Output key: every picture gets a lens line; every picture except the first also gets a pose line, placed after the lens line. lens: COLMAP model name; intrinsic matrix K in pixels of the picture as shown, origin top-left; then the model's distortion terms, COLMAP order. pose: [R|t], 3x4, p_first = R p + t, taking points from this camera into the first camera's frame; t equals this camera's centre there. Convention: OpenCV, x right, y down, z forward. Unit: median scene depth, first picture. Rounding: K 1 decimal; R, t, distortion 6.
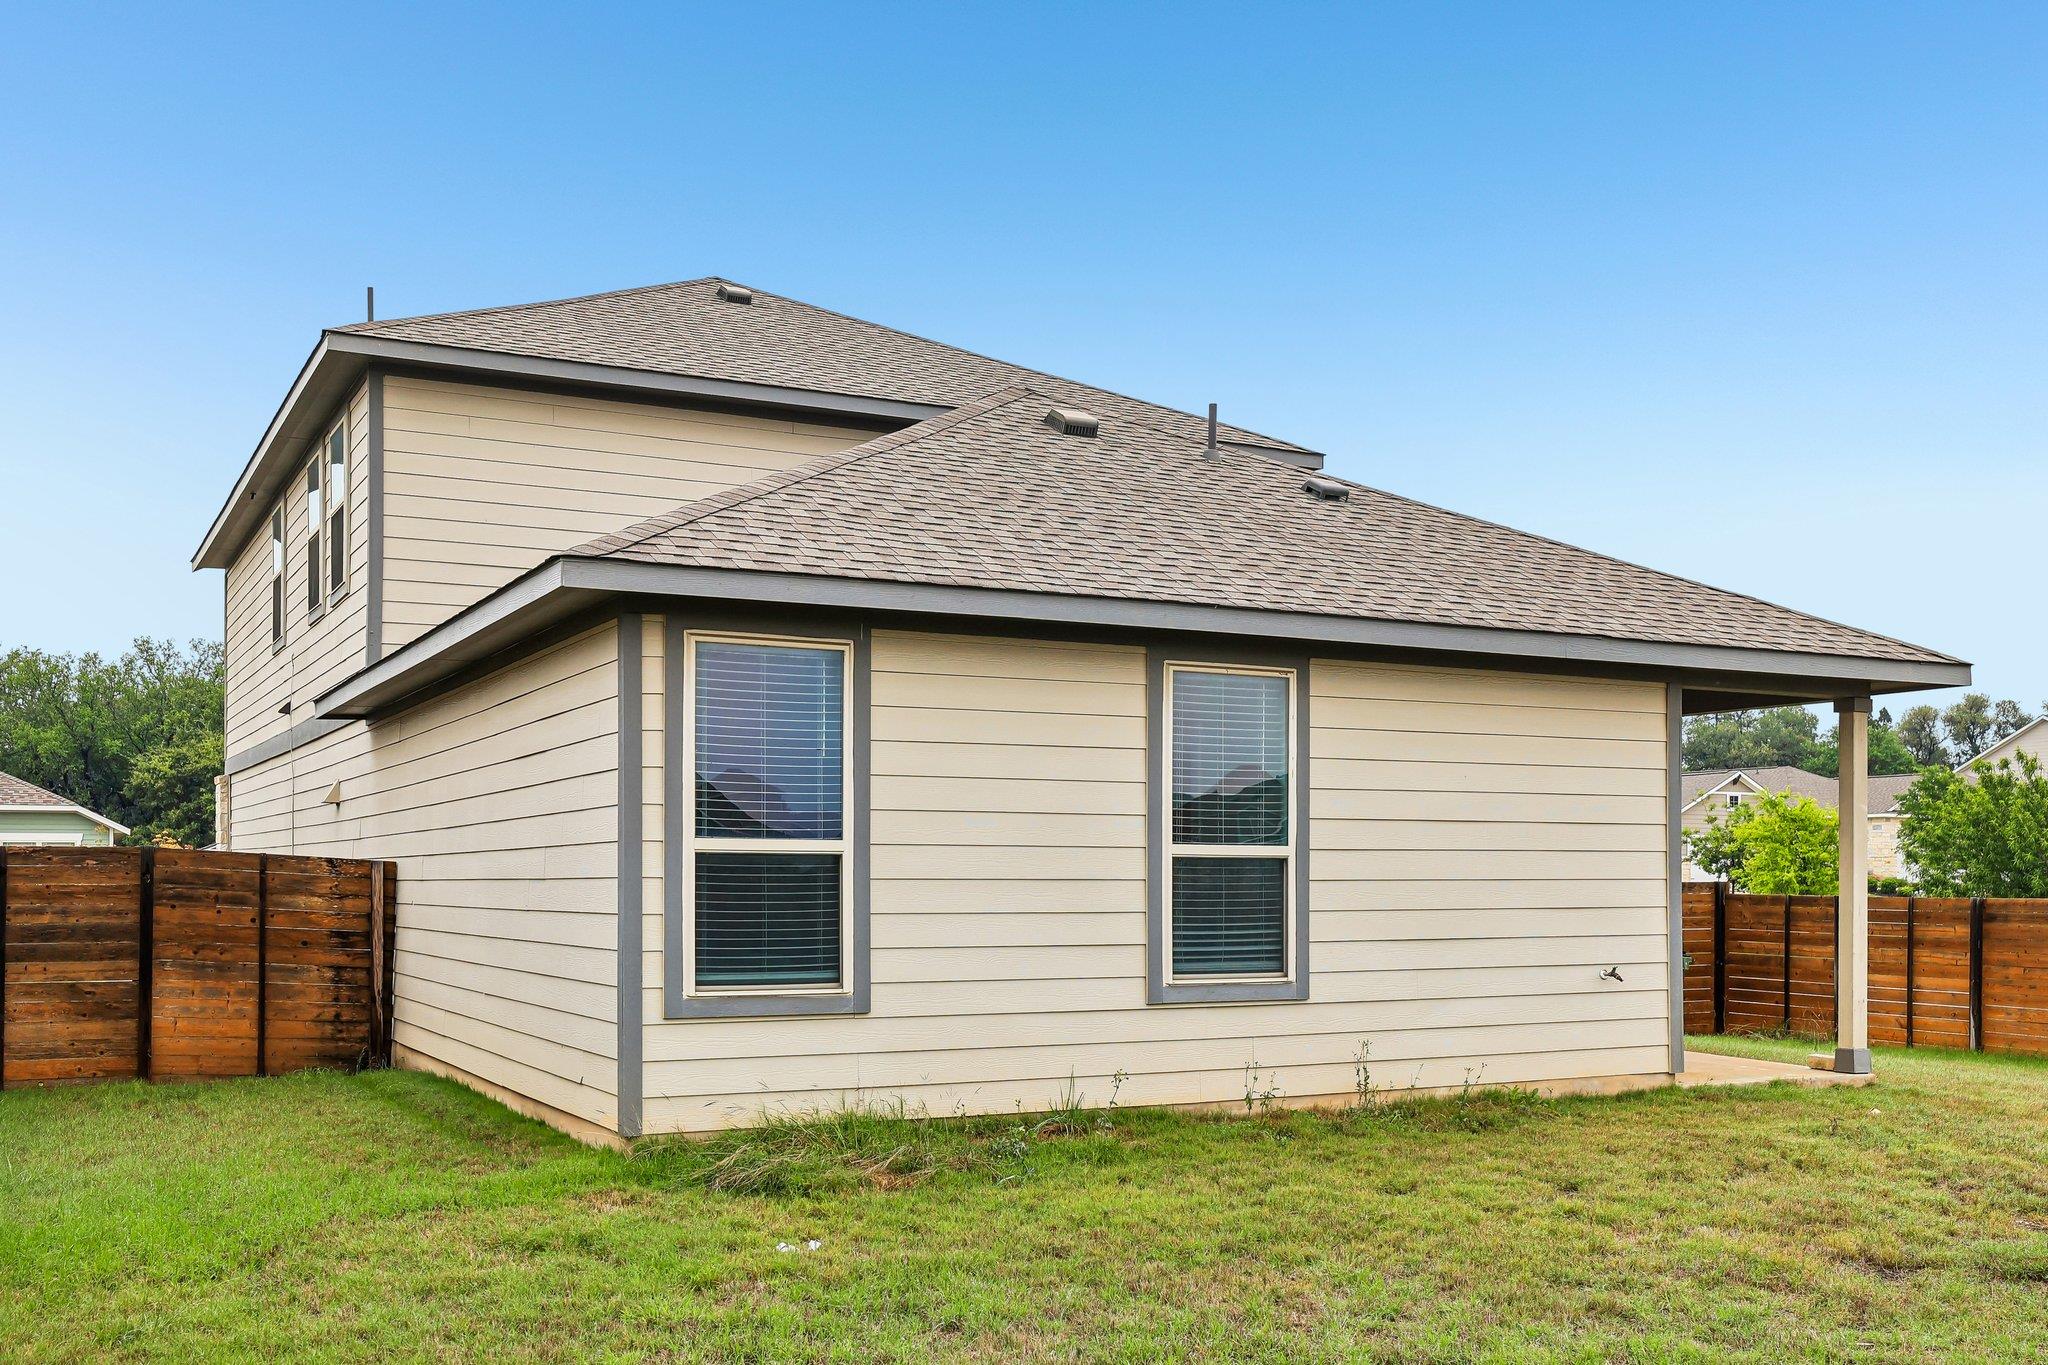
lens RADIAL K [[1954.2, 0, 1027.5], [0, 1954.2, 882.3], [0, 0, 1]] dist [-0.000792, 0.009428]
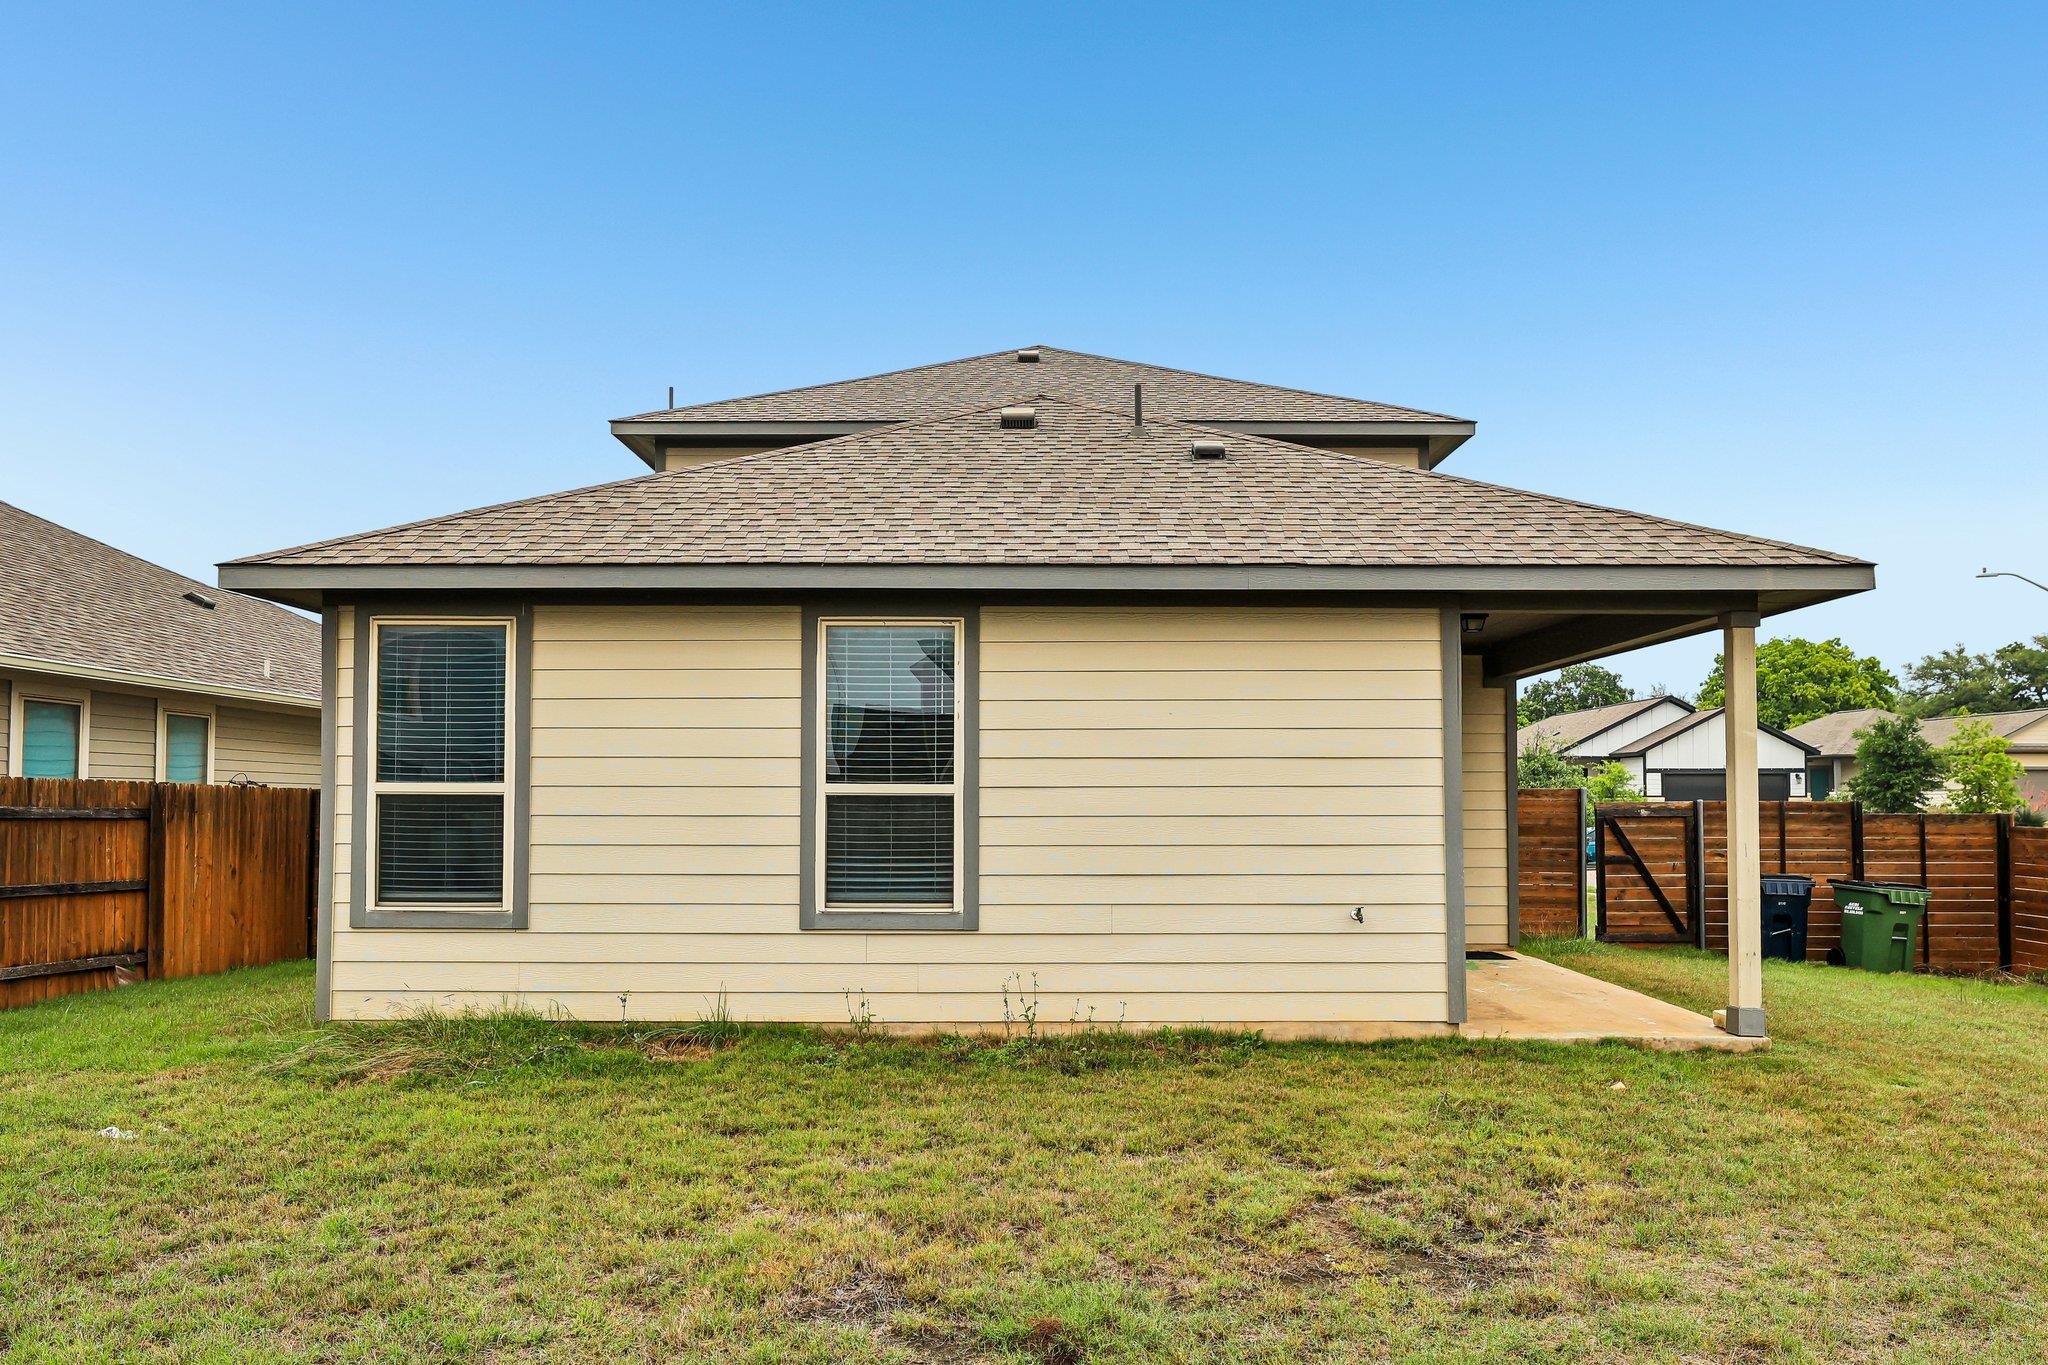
lens RADIAL K [[1436.1, 0, 1024.1], [0, 1436.1, 747.4], [0, 0, 1]] dist [0.002972, -0.000403]
pose [[0.885130, -0.018306, -0.464985, 0.548155], [-0.000577, 0.999182, -0.040436, -0.007294], [0.465344, 0.036059, 0.884395, 0.337930]]
